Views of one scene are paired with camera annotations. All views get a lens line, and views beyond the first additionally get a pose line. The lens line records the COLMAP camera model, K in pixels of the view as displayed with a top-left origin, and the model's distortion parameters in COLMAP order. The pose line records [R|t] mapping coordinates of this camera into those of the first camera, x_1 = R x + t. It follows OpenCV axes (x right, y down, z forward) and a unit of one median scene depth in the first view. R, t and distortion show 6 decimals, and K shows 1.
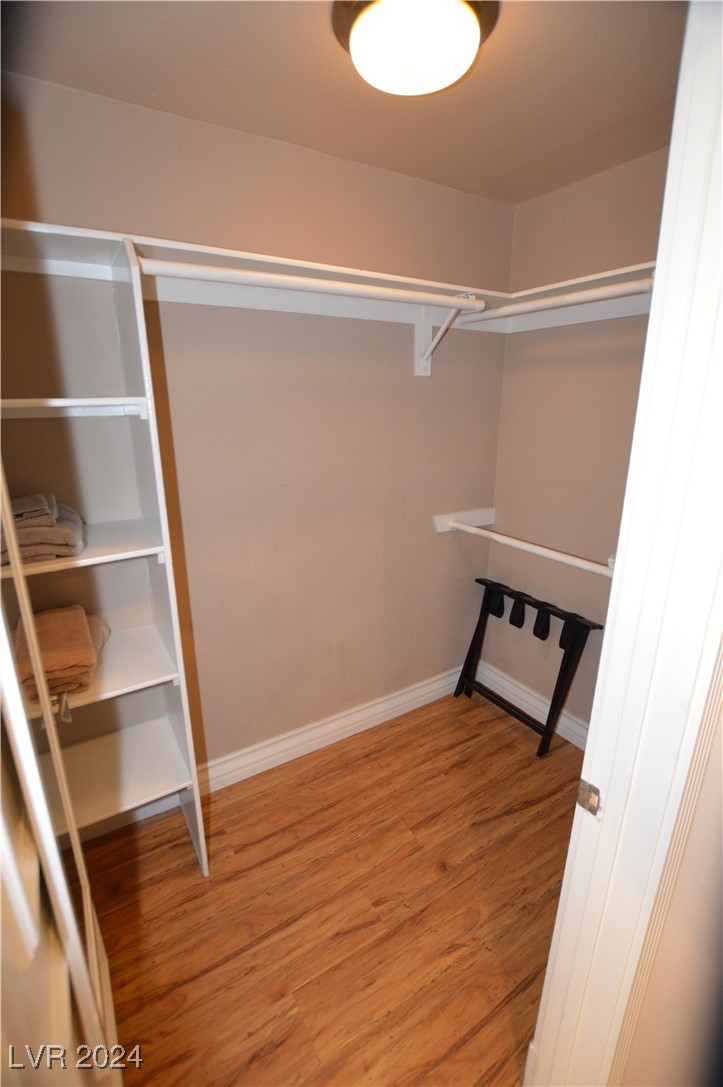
lens RADIAL K [[482.6, 0, 361.0], [0, 482.6, 543.7], [0, 0, 1]] dist [-0.029558, 0.003175]
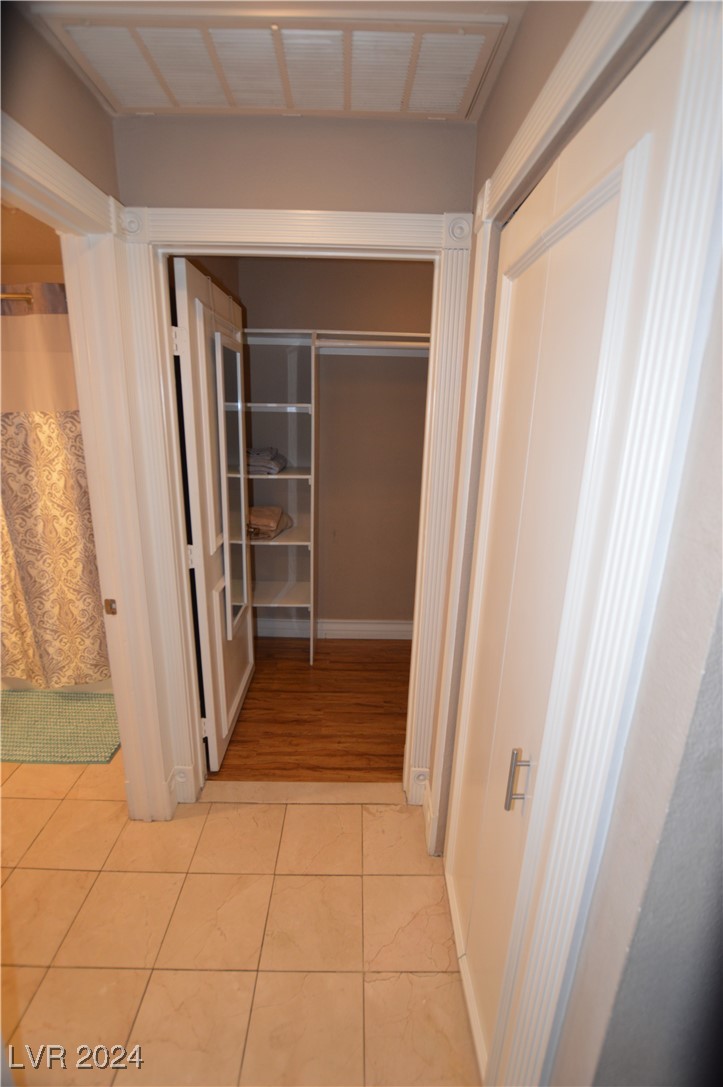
lens RADIAL K [[482.6, 0, 360.3], [0, 482.6, 546.0], [0, 0, 1]] dist [-0.029558, 0.003175]
pose [[0.851508, 0.159617, -0.499457, 0.855498], [-0.171485, 0.984932, 0.022407, 0.220717], [0.495507, 0.066570, 0.866049, -0.672125]]
